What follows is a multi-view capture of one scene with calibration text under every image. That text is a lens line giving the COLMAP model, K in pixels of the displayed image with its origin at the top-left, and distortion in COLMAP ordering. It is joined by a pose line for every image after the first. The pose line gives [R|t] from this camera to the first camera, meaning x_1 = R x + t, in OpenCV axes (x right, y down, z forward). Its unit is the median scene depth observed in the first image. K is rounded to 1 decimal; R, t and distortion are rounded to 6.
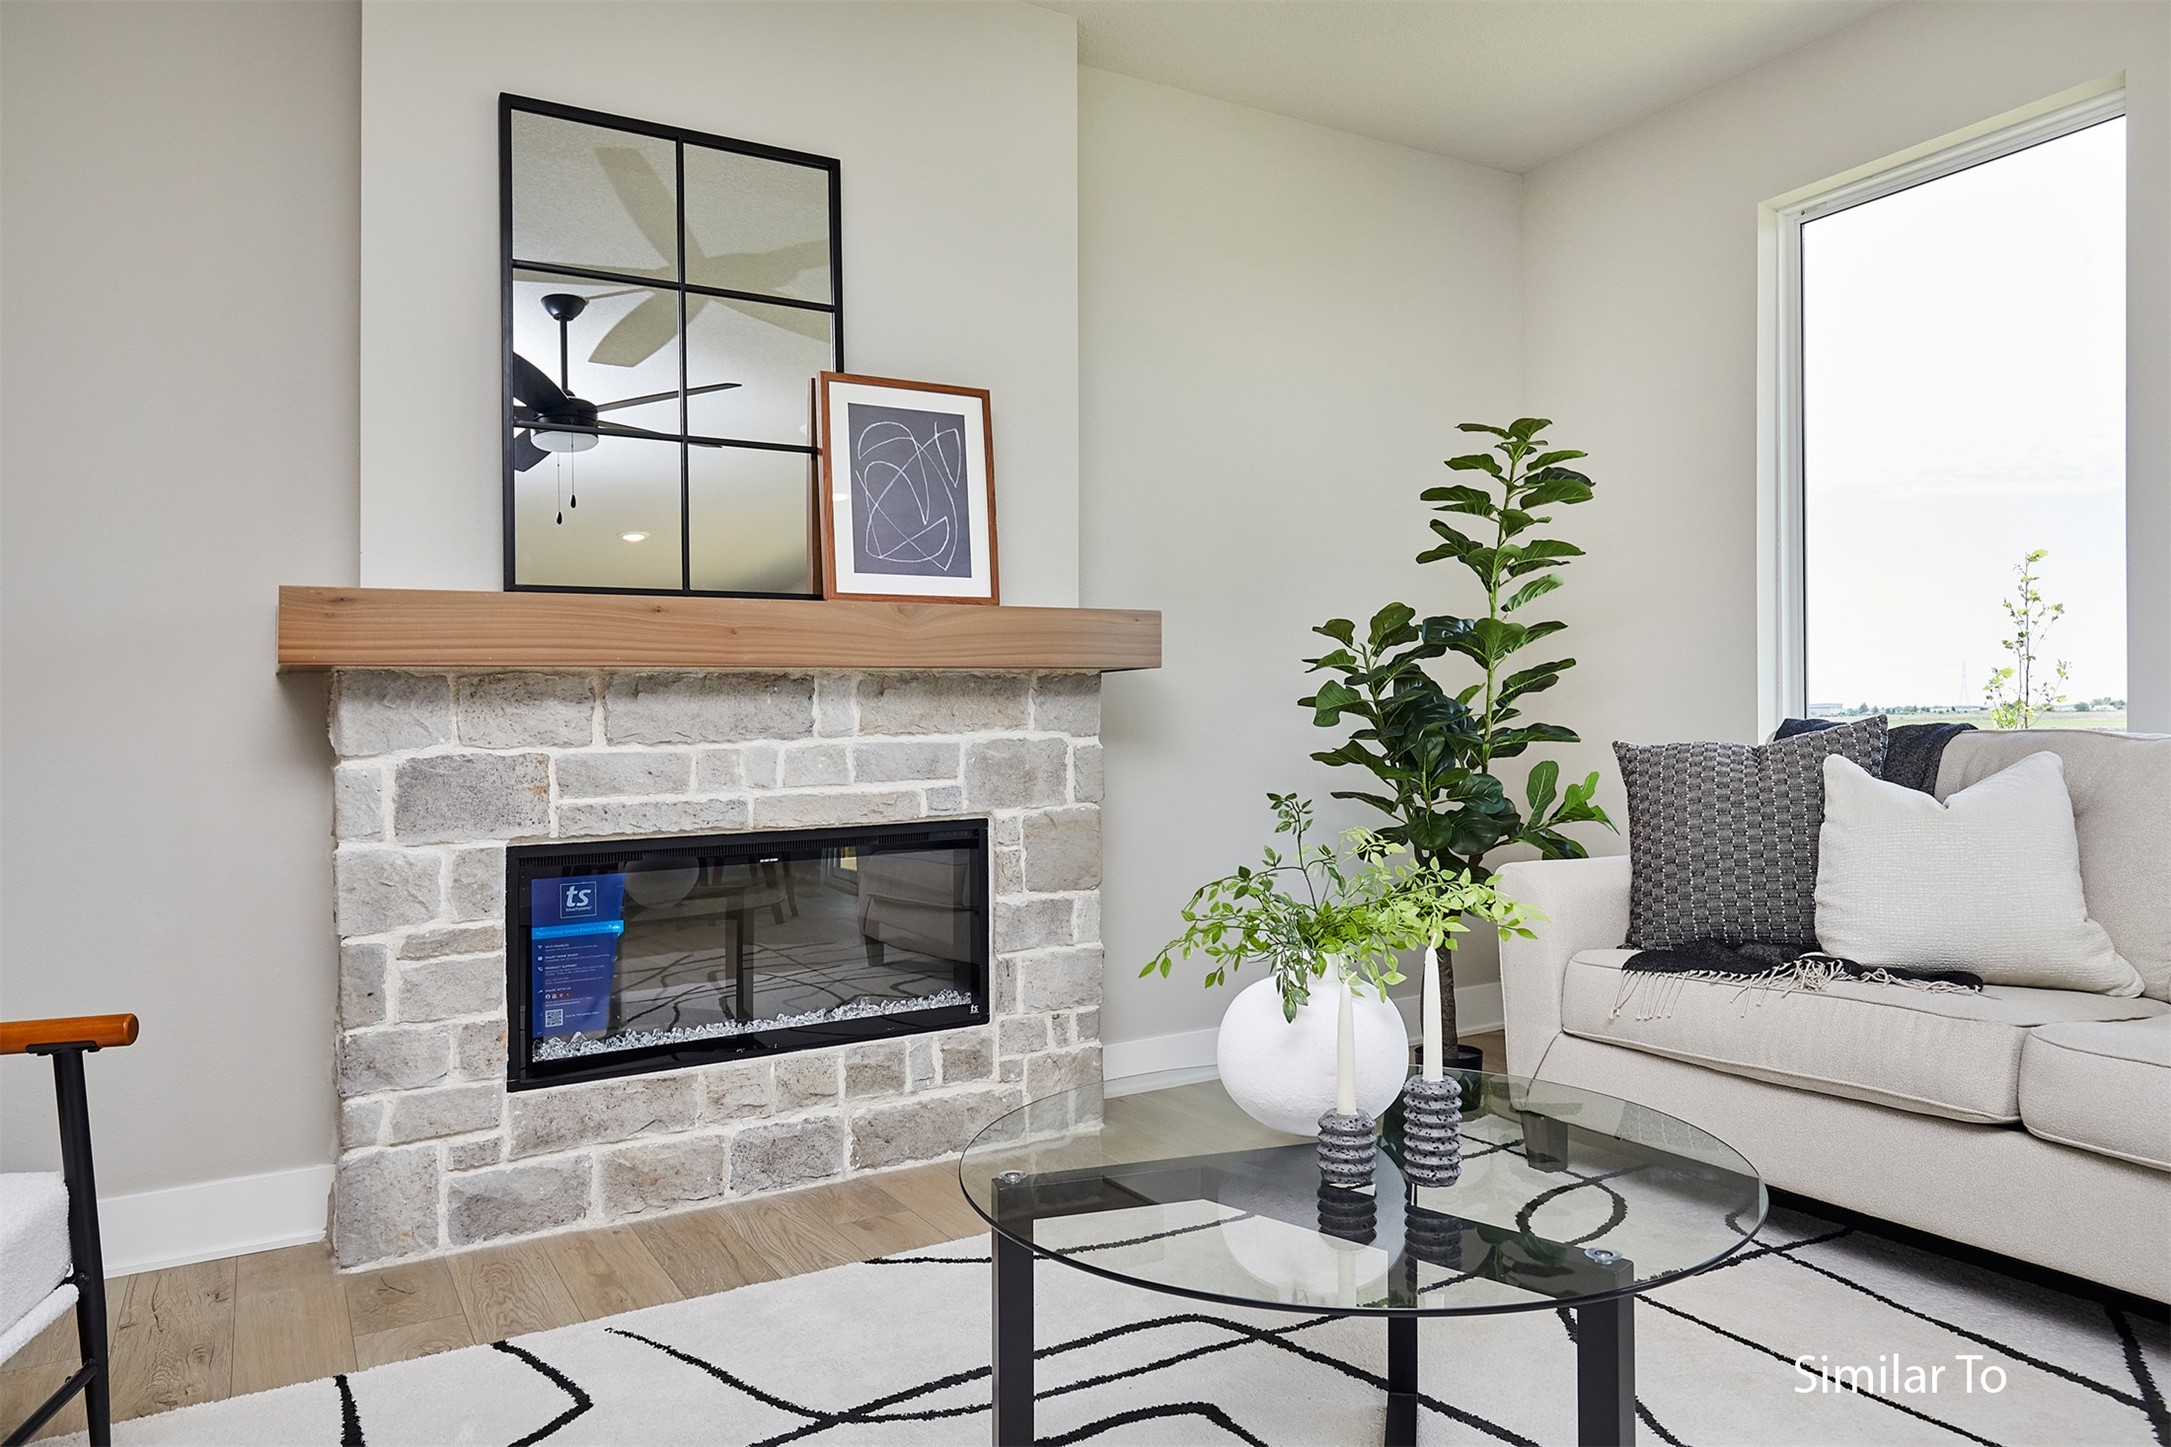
lens RADIAL K [[1444.3, 0, 1083.4], [0, 1444.3, 723.4], [0, 0, 1]] dist [-0.005632, 0.000633]
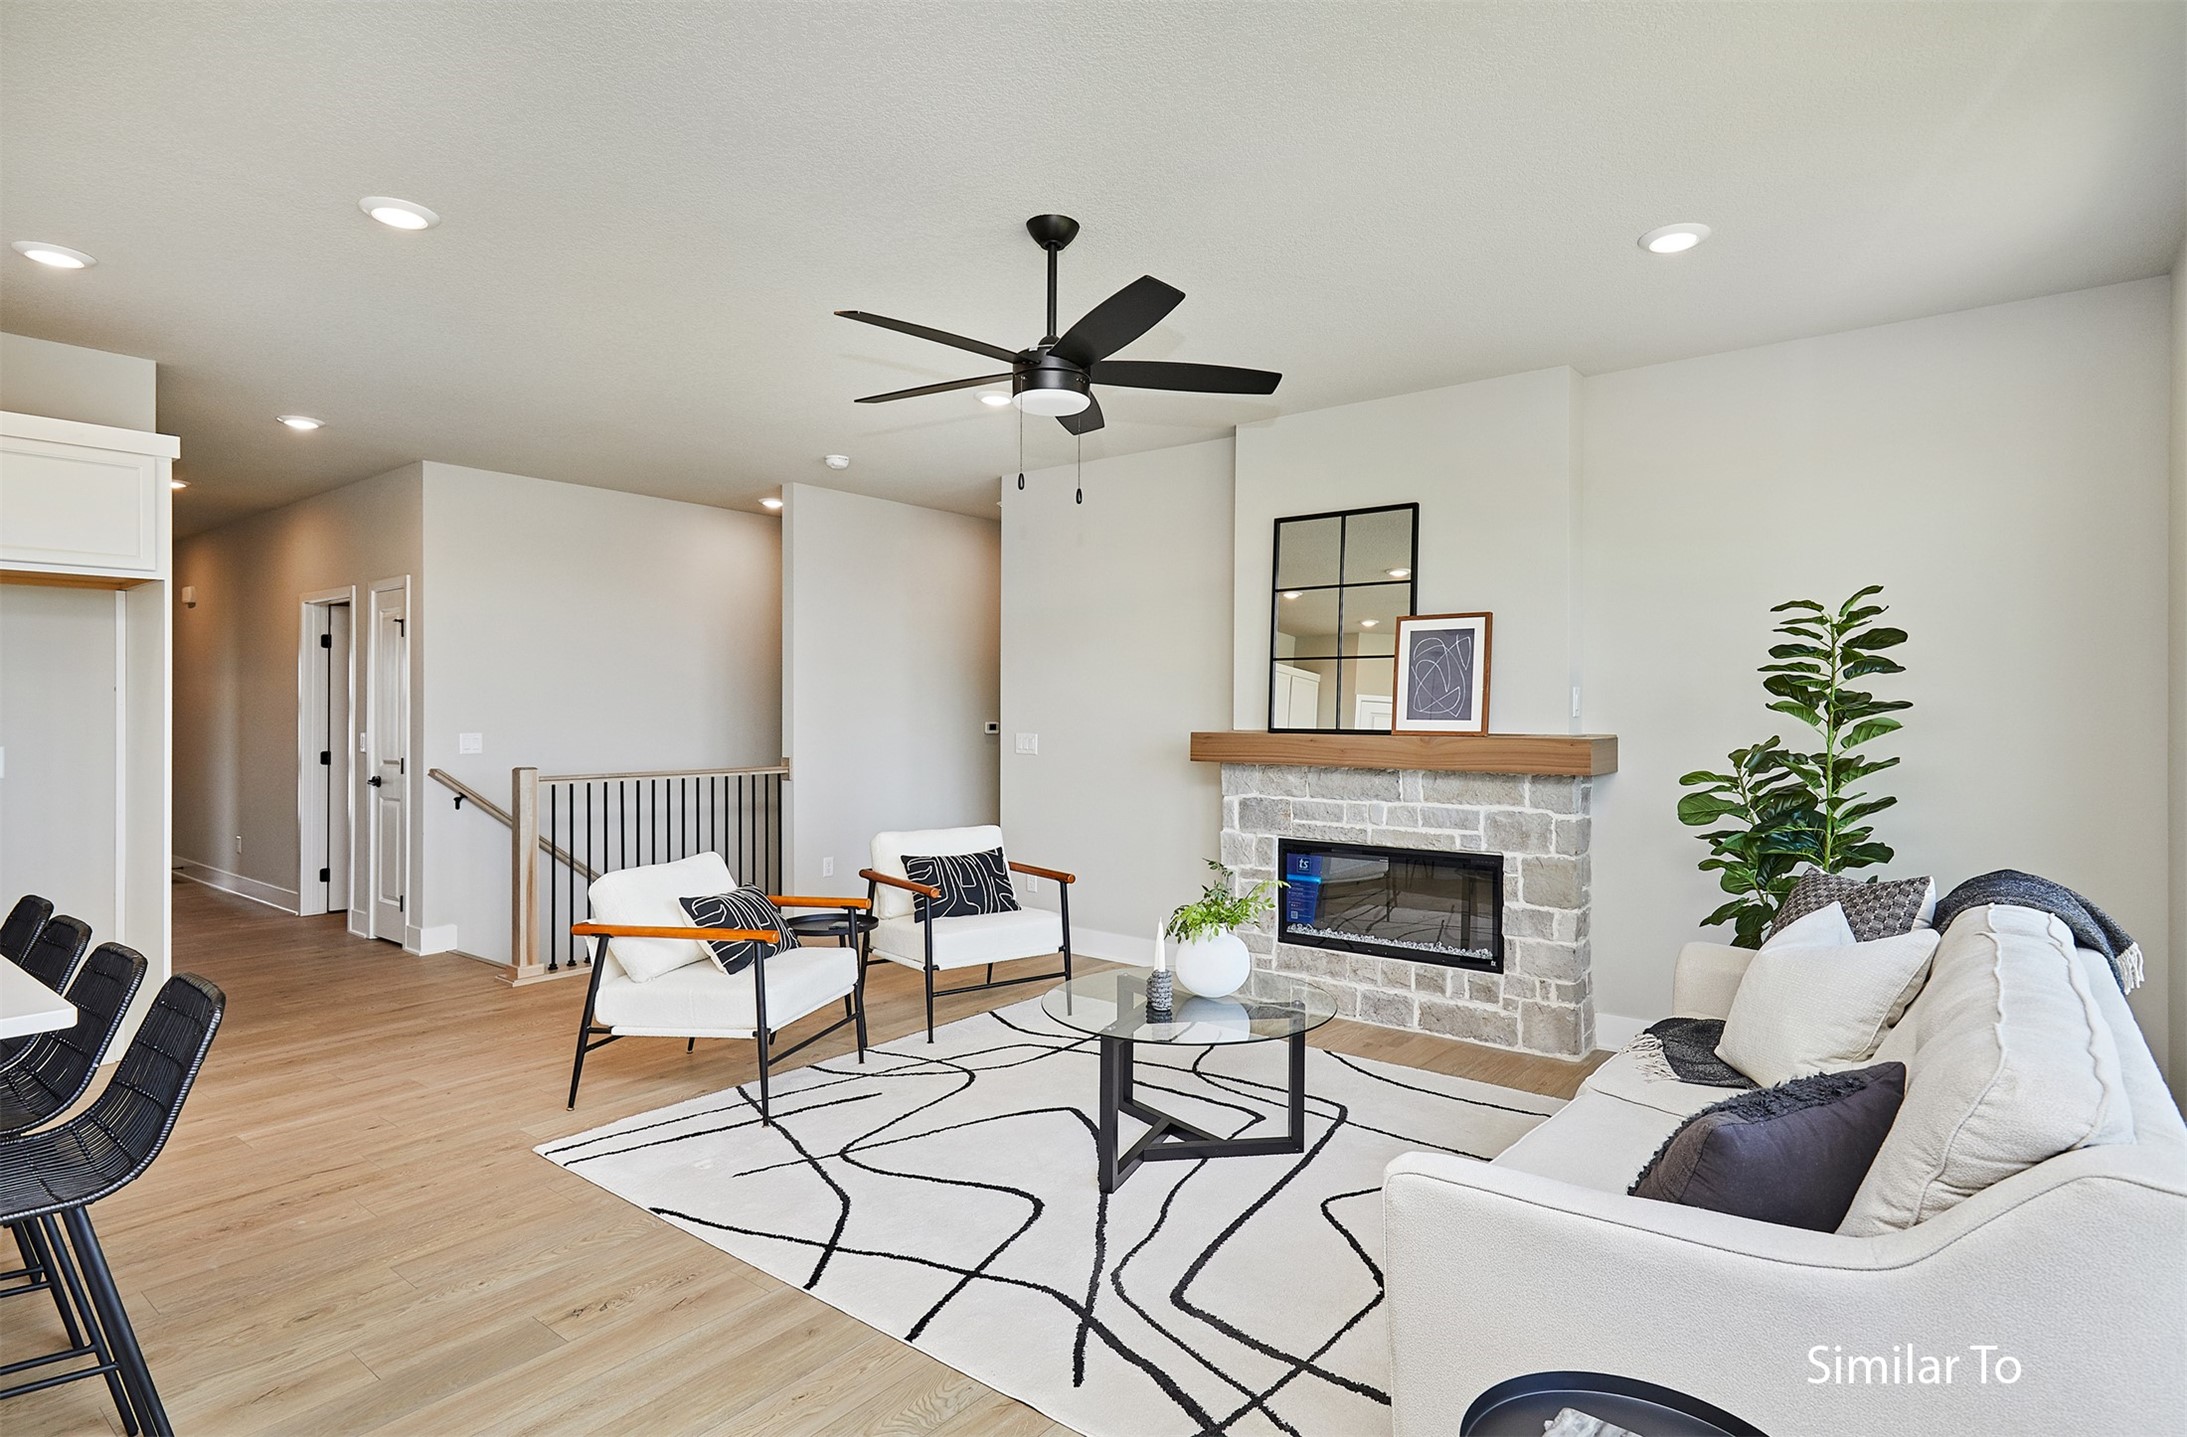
lens RADIAL K [[1121.2, 0, 1091.2], [0, 1121.2, 717.2], [0, 0, 1]] dist [0.002099, 0.000173]
pose [[0.333126, 0.024941, -0.942552, 1.092140], [-0.004529, 0.999681, 0.024852, -0.139035], [0.942871, -0.004010, 0.333133, 0.094184]]
